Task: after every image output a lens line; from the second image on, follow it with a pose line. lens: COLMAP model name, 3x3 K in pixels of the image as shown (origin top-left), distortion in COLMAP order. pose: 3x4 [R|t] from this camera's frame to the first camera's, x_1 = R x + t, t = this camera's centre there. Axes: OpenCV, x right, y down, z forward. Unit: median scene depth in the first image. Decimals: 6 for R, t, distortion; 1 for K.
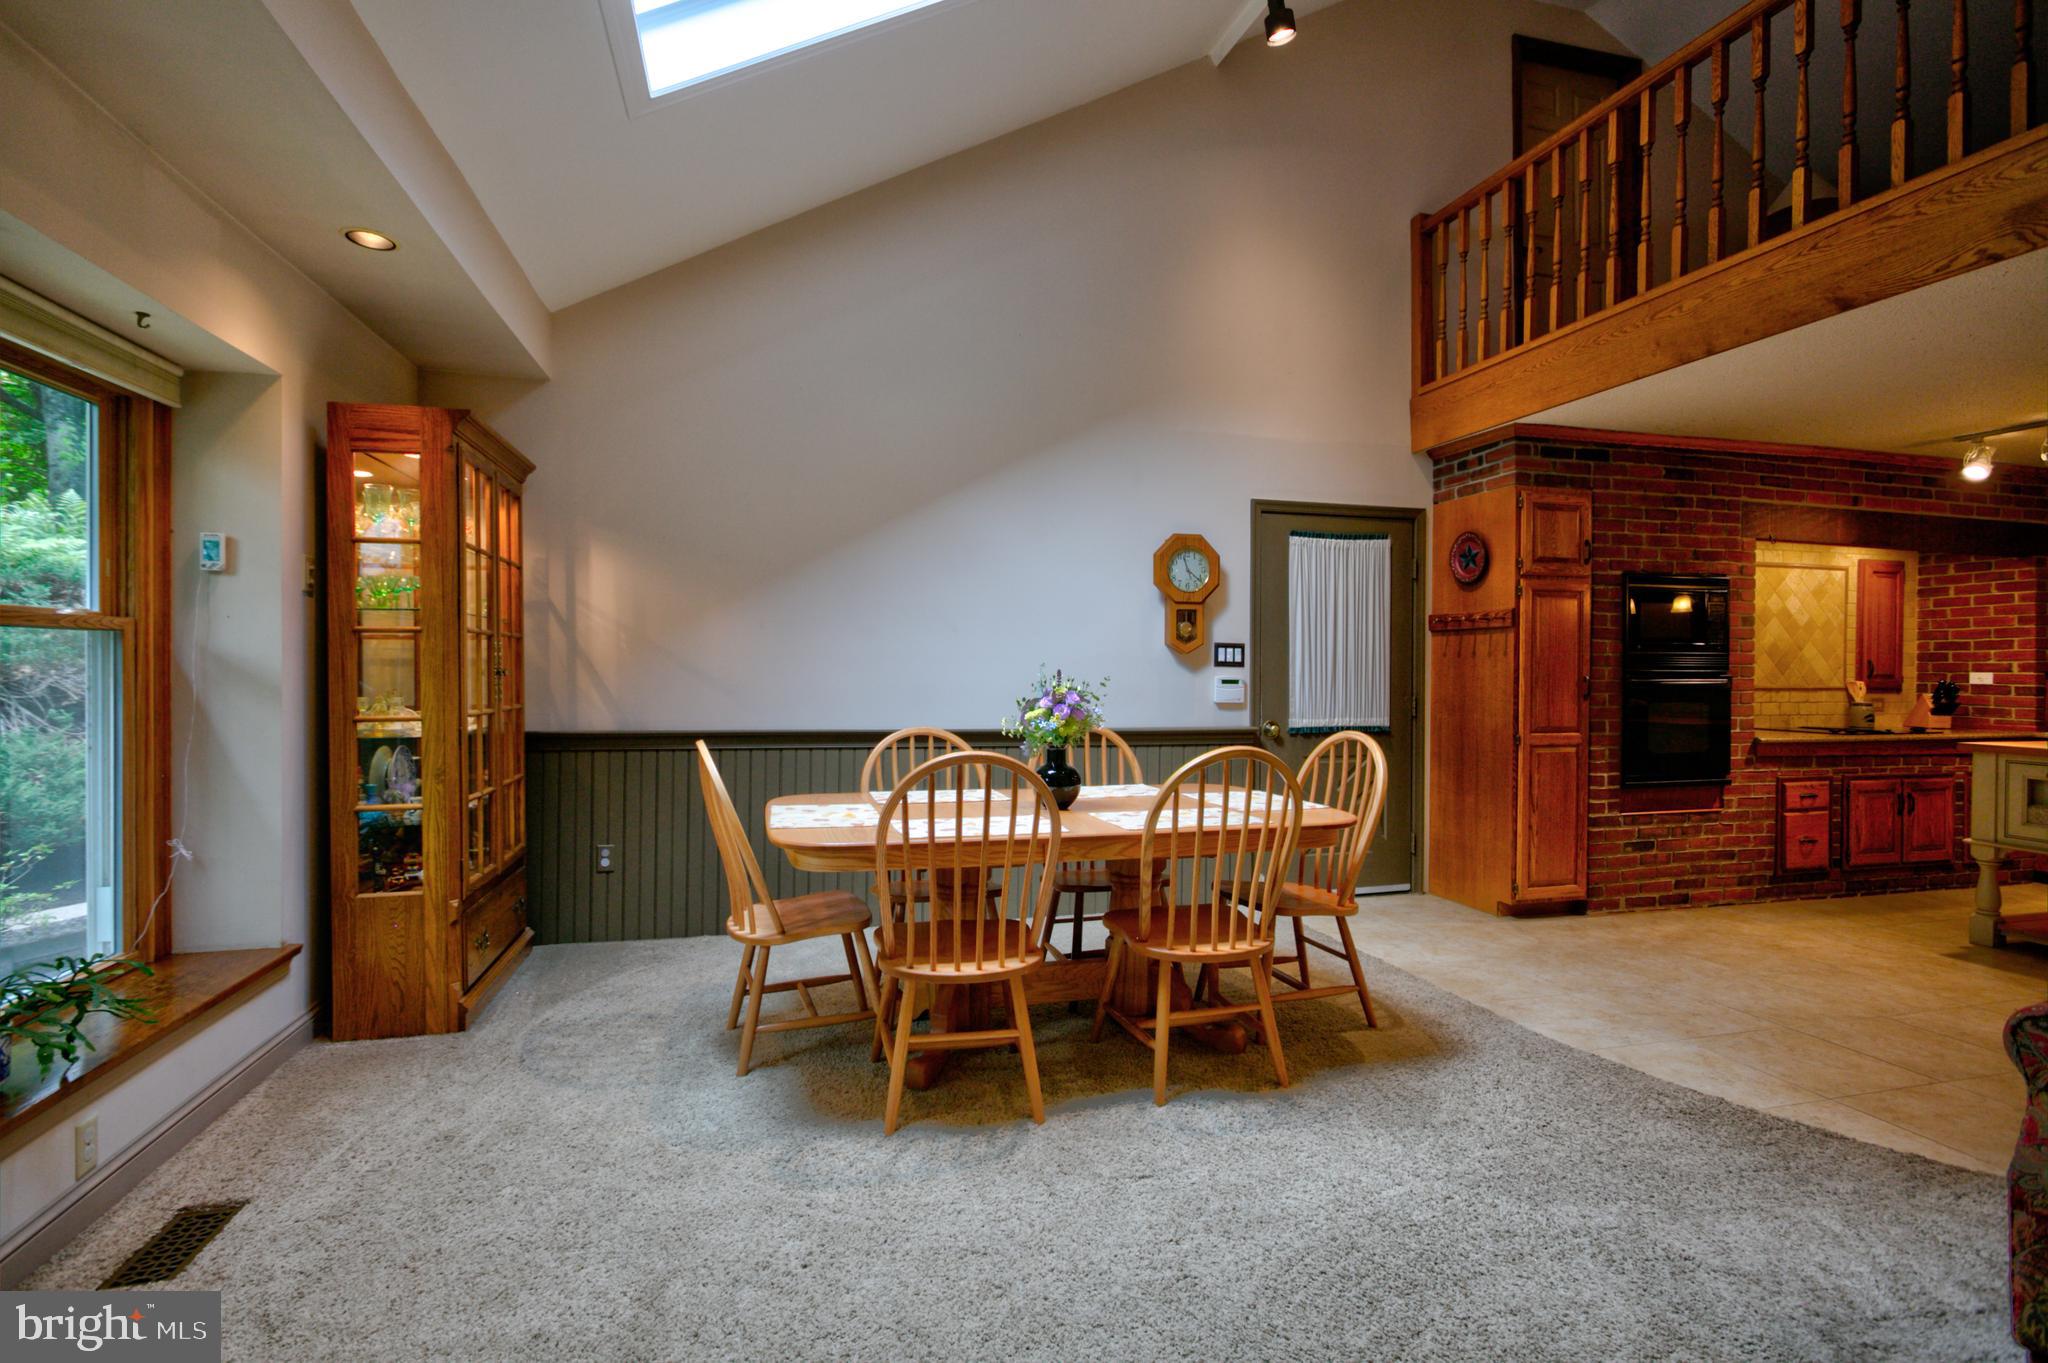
lens RADIAL K [[973.0, 0, 1019.5], [0, 973.0, 671.1], [0, 0, 1]] dist [-0.001012, 0.000834]
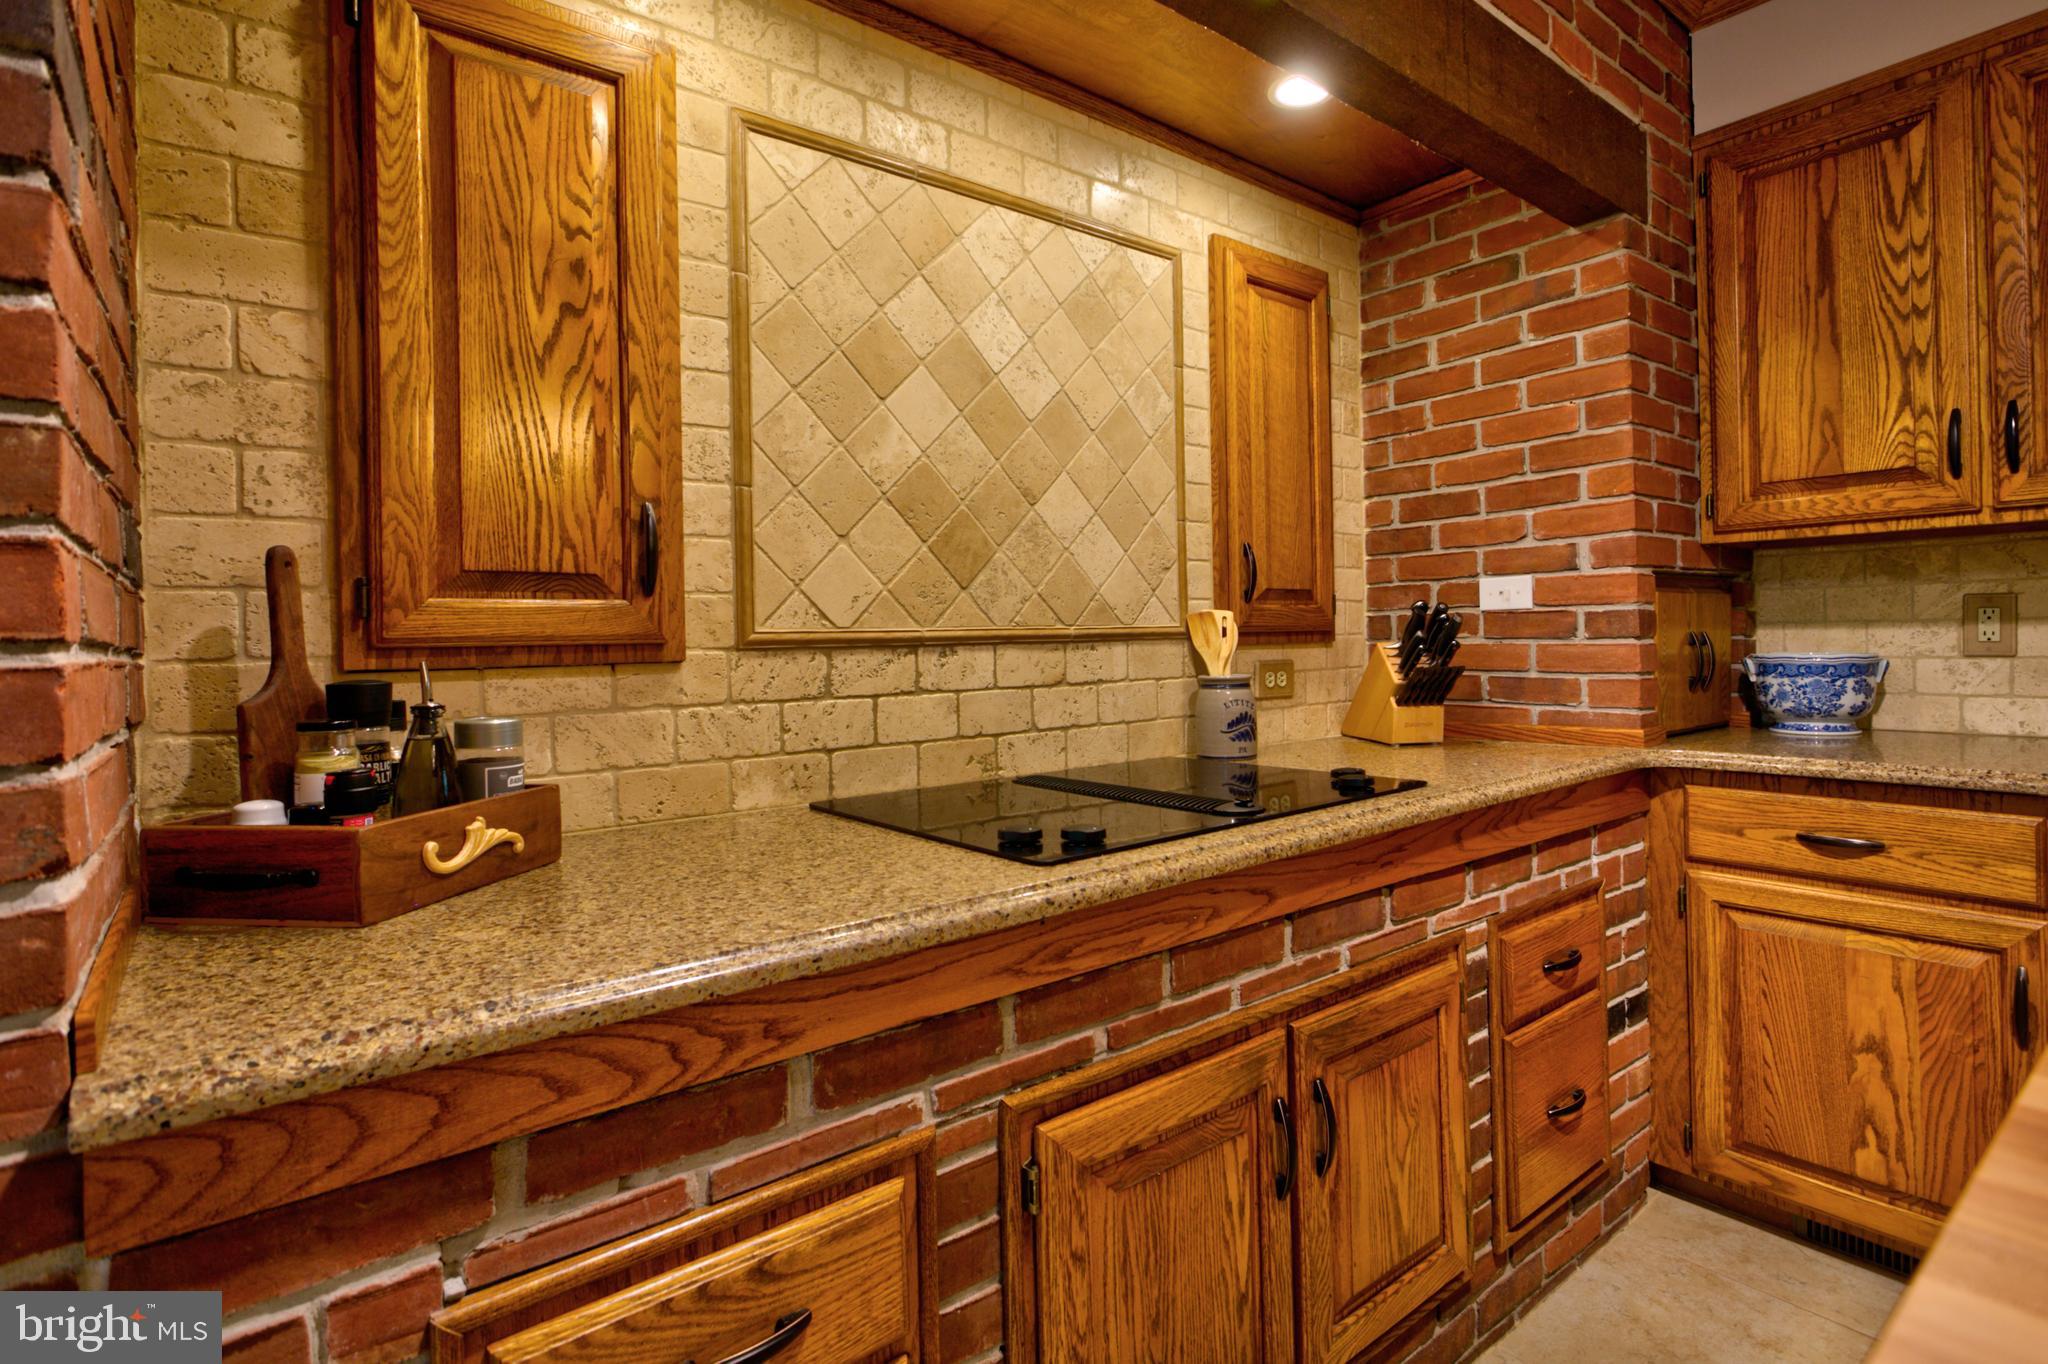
lens RADIAL K [[1010.5, 0, 1077.4], [0, 1010.5, 634.7], [0, 0, 1]] dist [-0.001031, 0.000495]
pose [[0.911365, -0.026140, 0.410768, 0.770644], [0.031052, 0.999504, -0.005290, 0.021288], [-0.410426, 0.017576, 0.911725, 0.807472]]
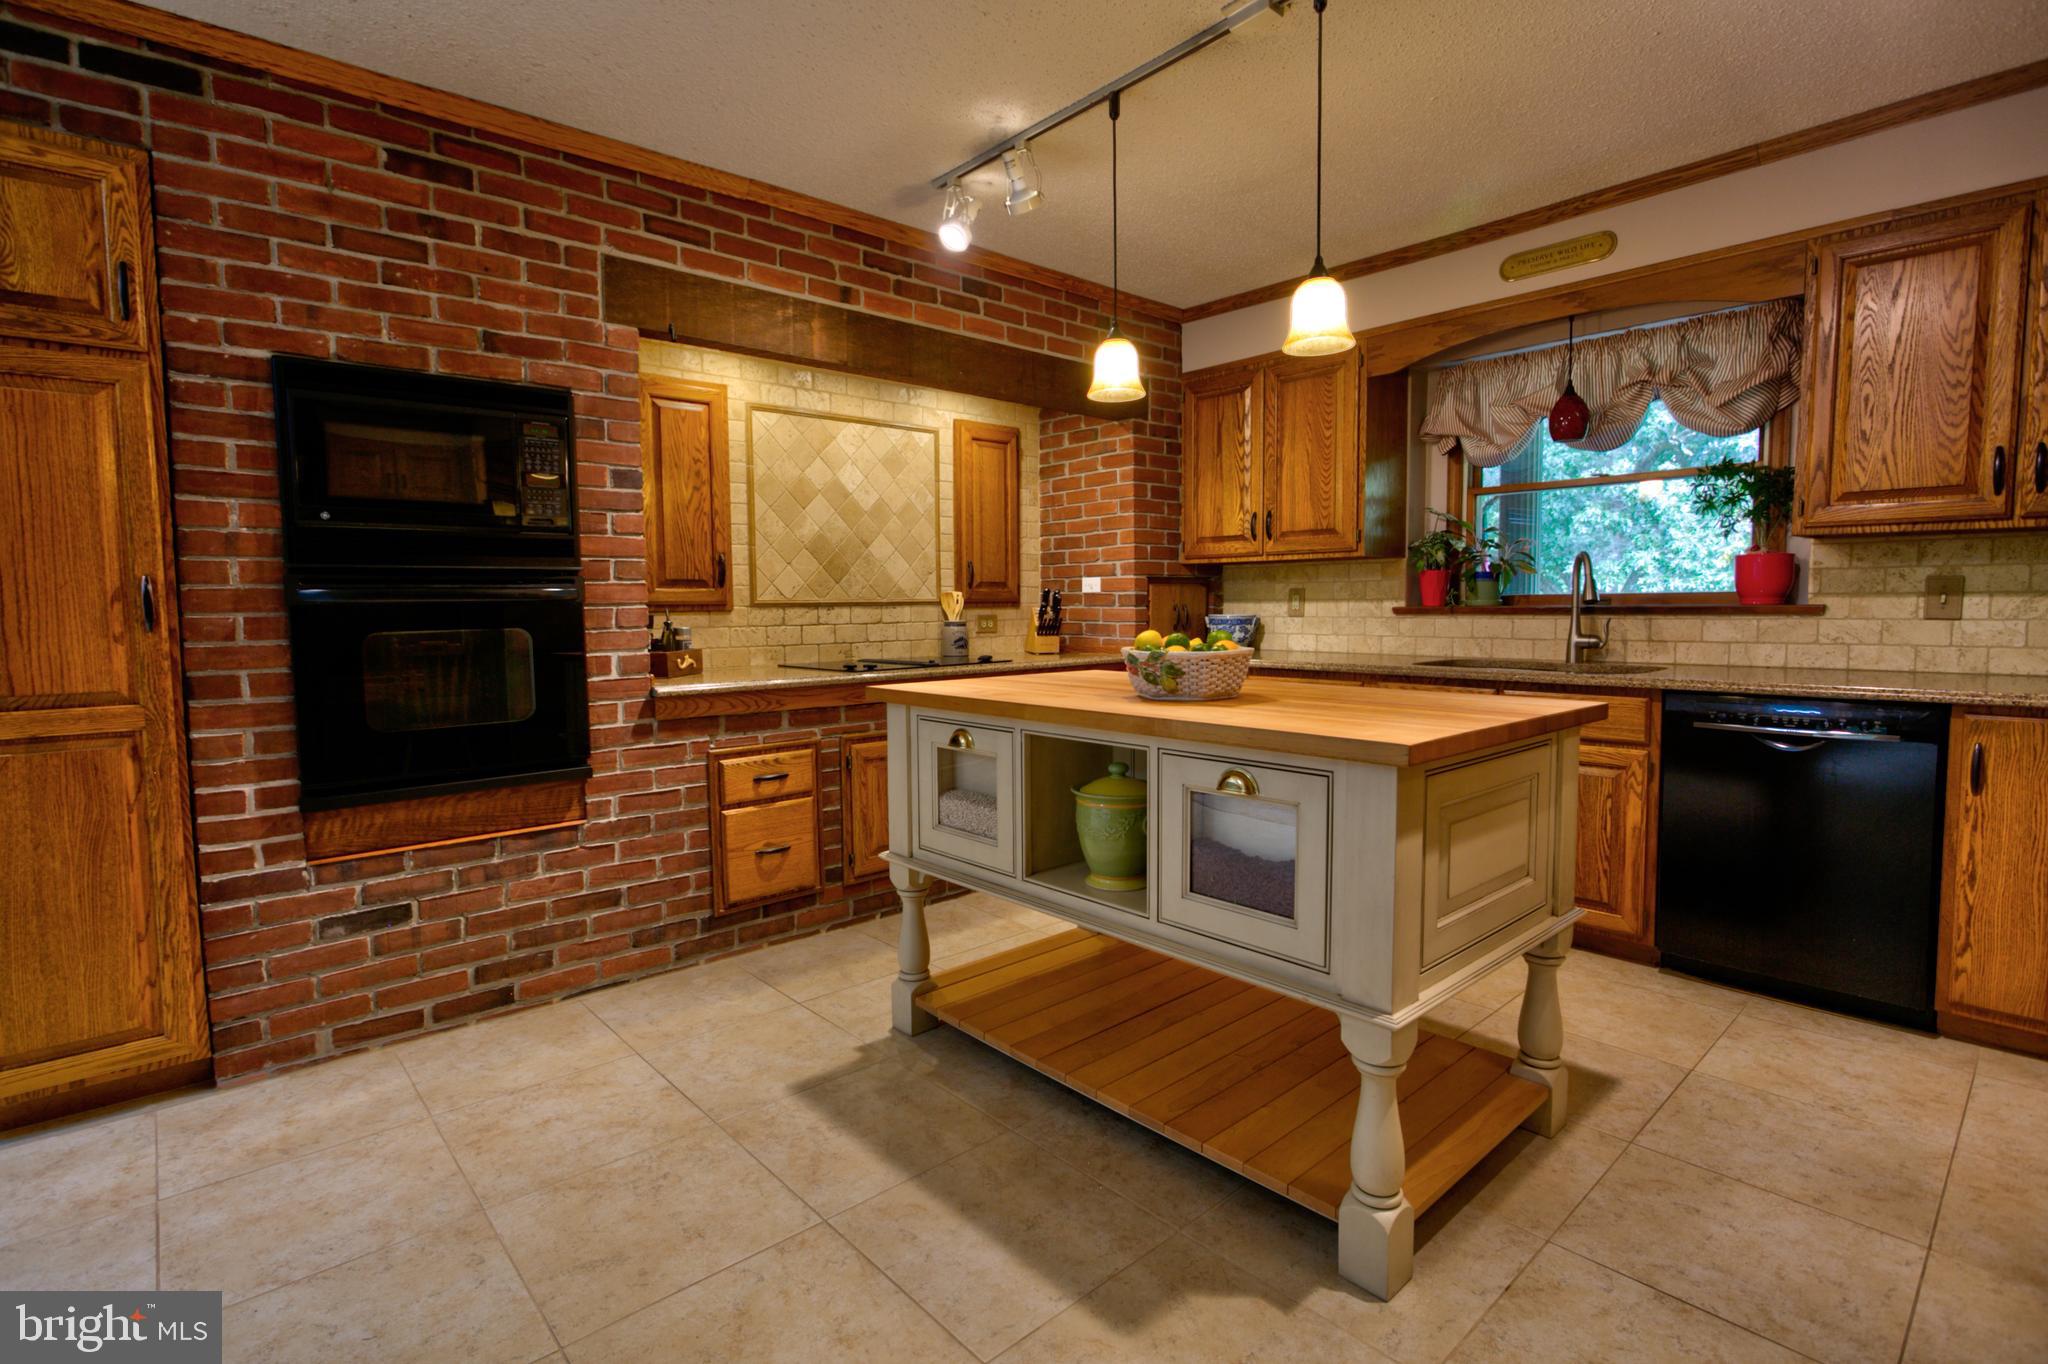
lens RADIAL K [[973.0, 0, 1019.5], [0, 973.0, 671.6], [0, 0, 1]] dist [-0.001012, 0.000834]
pose [[0.897336, -0.048253, 0.438702, 0.663467], [0.019423, 0.997360, 0.069972, 0.022430], [-0.440920, -0.054268, 0.895904, 0.377933]]
